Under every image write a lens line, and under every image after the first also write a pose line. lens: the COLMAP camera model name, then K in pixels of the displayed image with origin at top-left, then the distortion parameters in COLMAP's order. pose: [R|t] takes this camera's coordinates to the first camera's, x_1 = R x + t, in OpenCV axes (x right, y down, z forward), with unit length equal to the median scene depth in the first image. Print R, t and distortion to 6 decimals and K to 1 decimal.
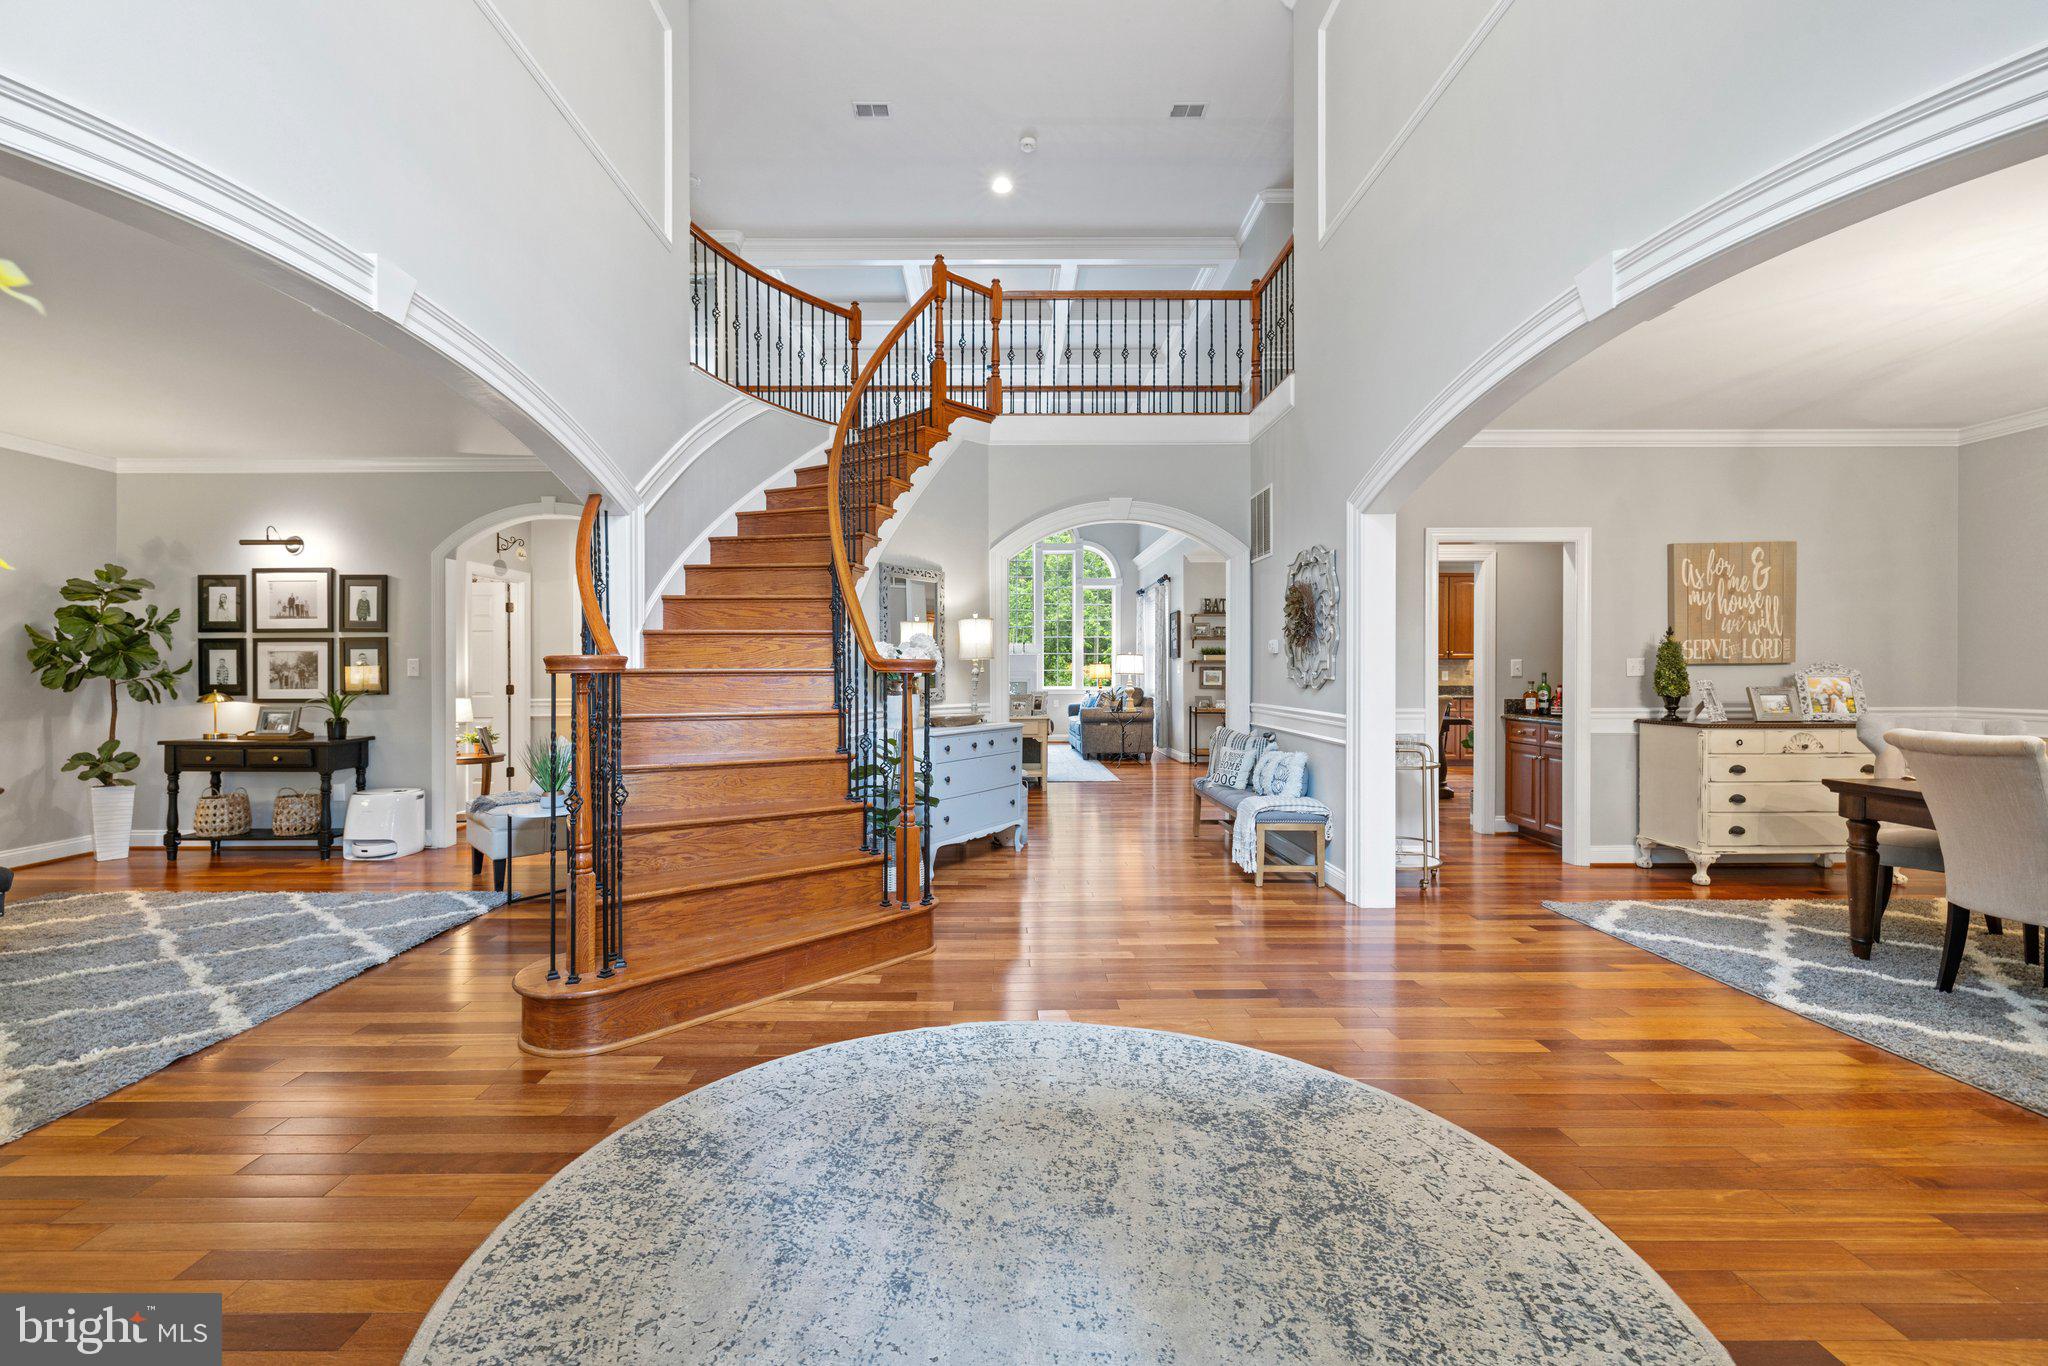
lens RADIAL K [[856.1, 0, 993.4], [0, 856.1, 669.1], [0, 0, 1]] dist [-0.002412, 0.001514]
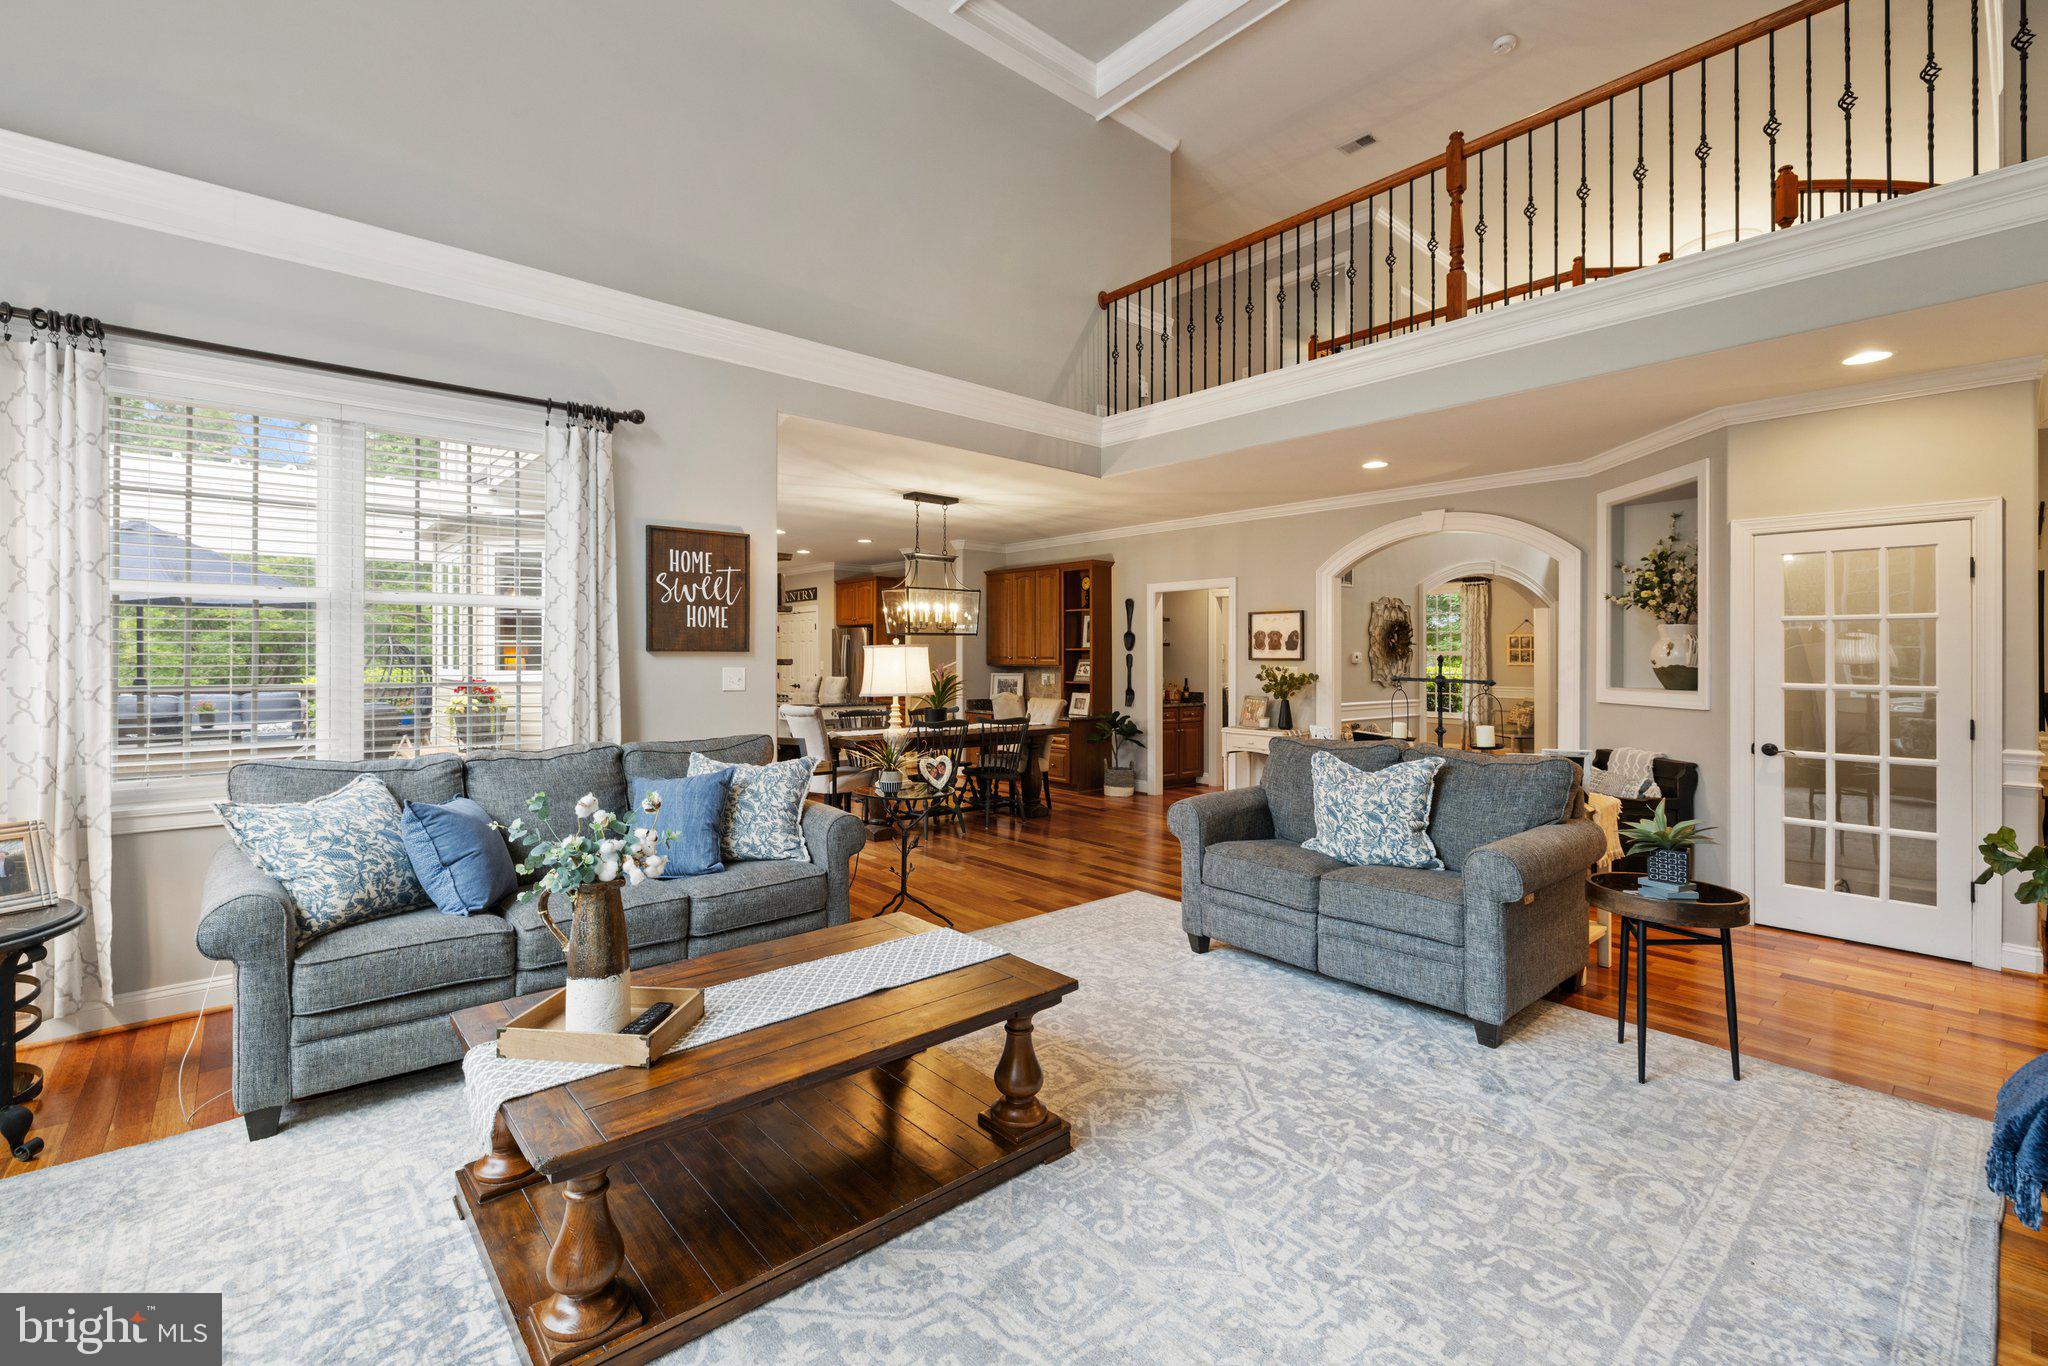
lens RADIAL K [[867.4, 0, 987.2], [0, 867.4, 659.0], [0, 0, 1]] dist [-0.001878, 0.000655]
pose [[-0.633272, -0.004991, 0.773913, -0.357813], [-0.007835, 0.999969, 0.000037, -0.022515], [-0.773889, -0.006040, -0.633292, 2.463231]]
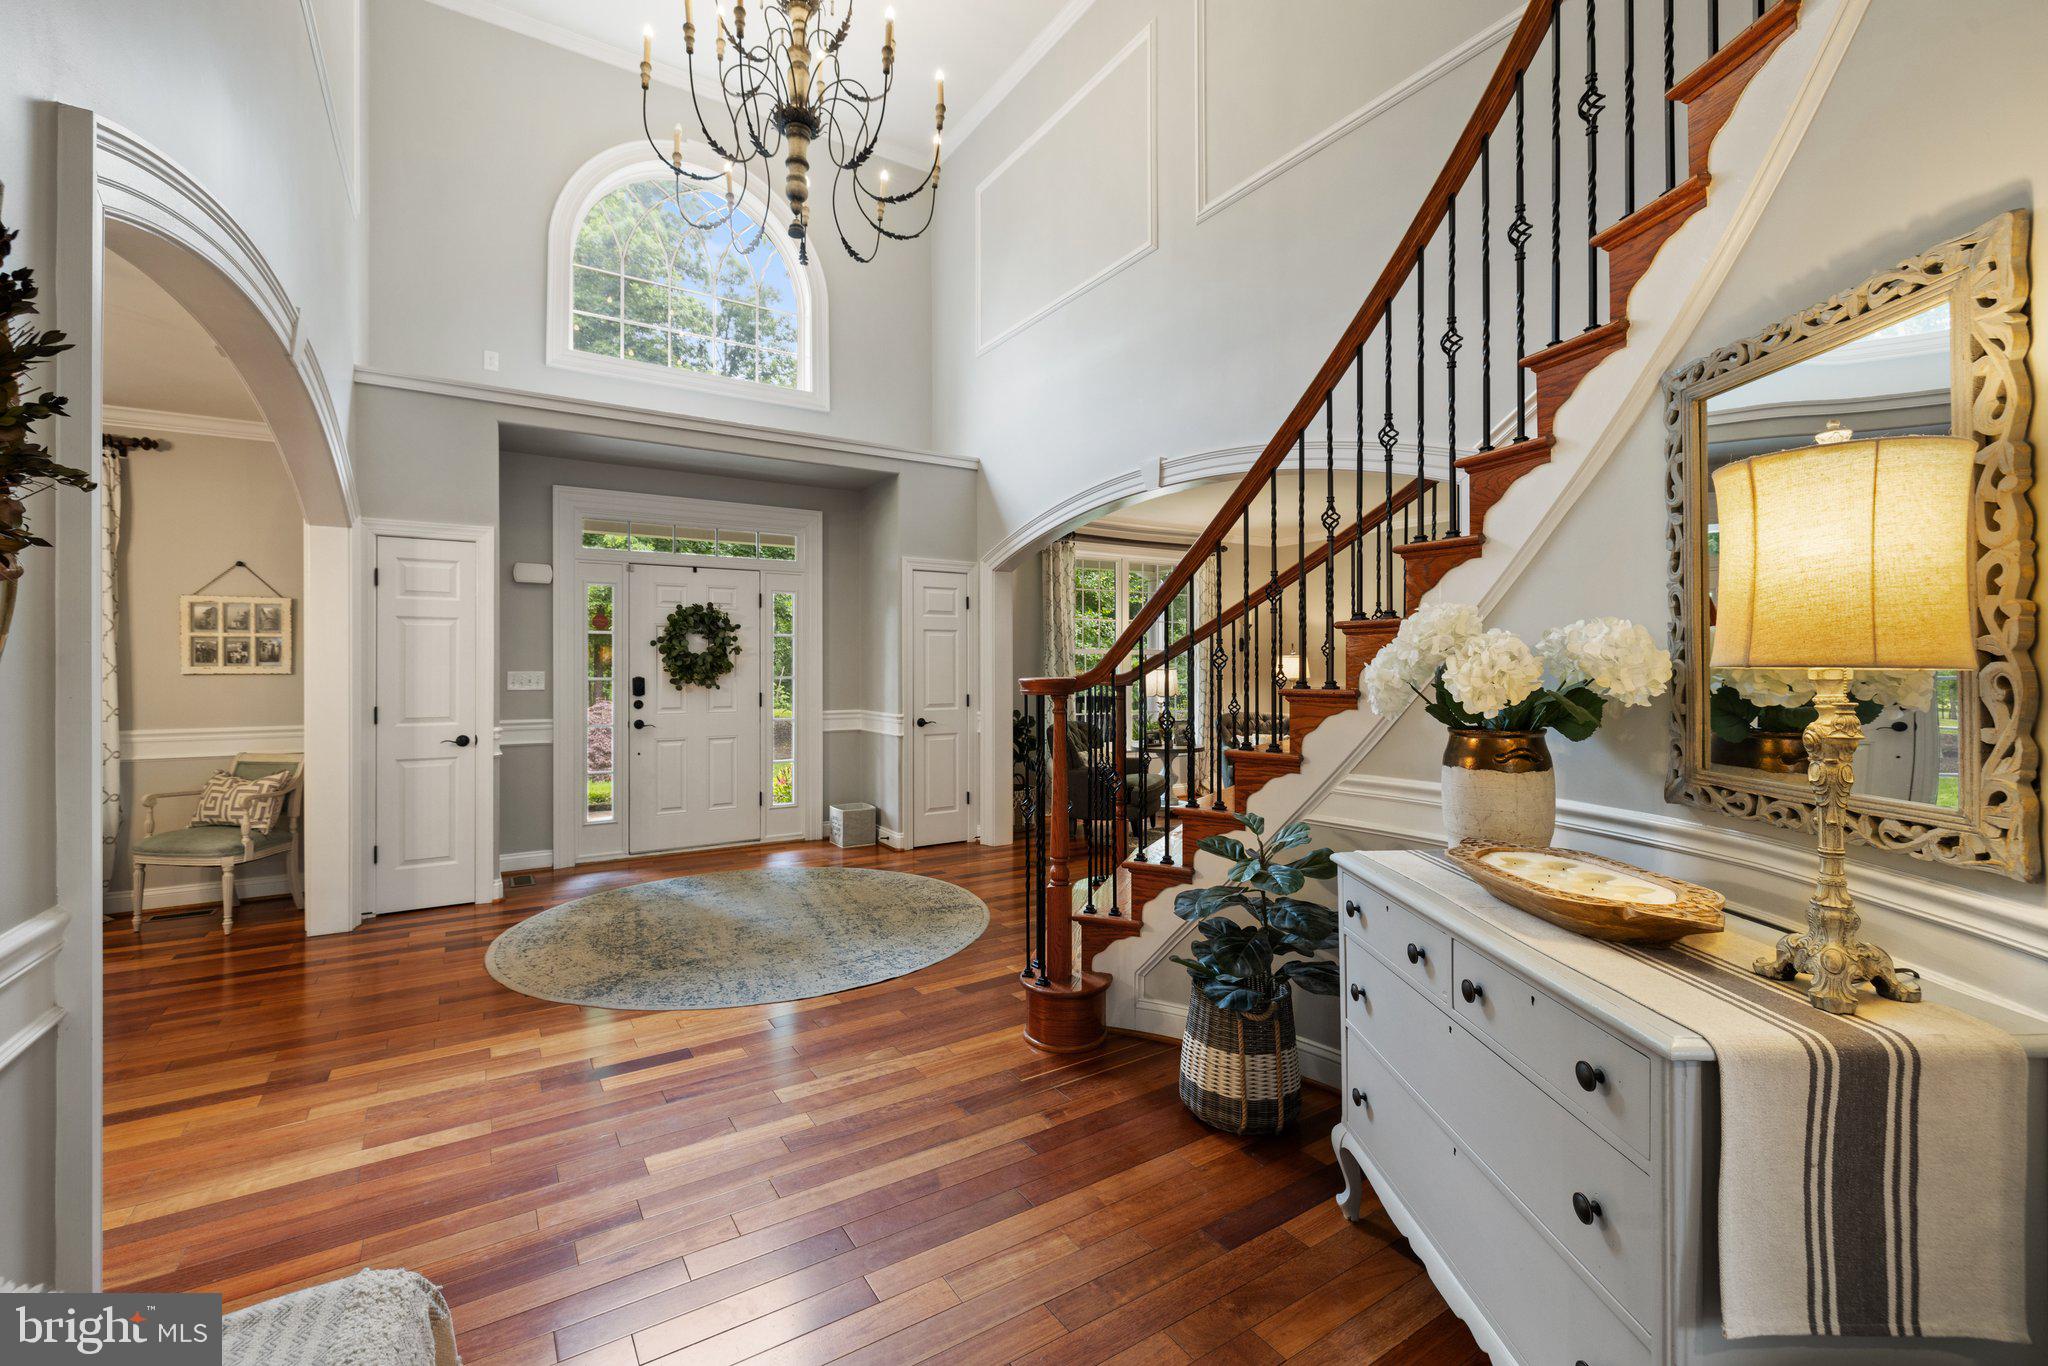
lens RADIAL K [[867.4, 0, 1005.8], [0, 867.4, 665.7], [0, 0, 1]] dist [-0.001878, 0.000655]
pose [[-0.847655, 0.001392, -0.530545, 0.267647], [0.001522, 0.999999, 0.000192, -0.017259], [0.530545, -0.000645, -0.847656, 1.191840]]
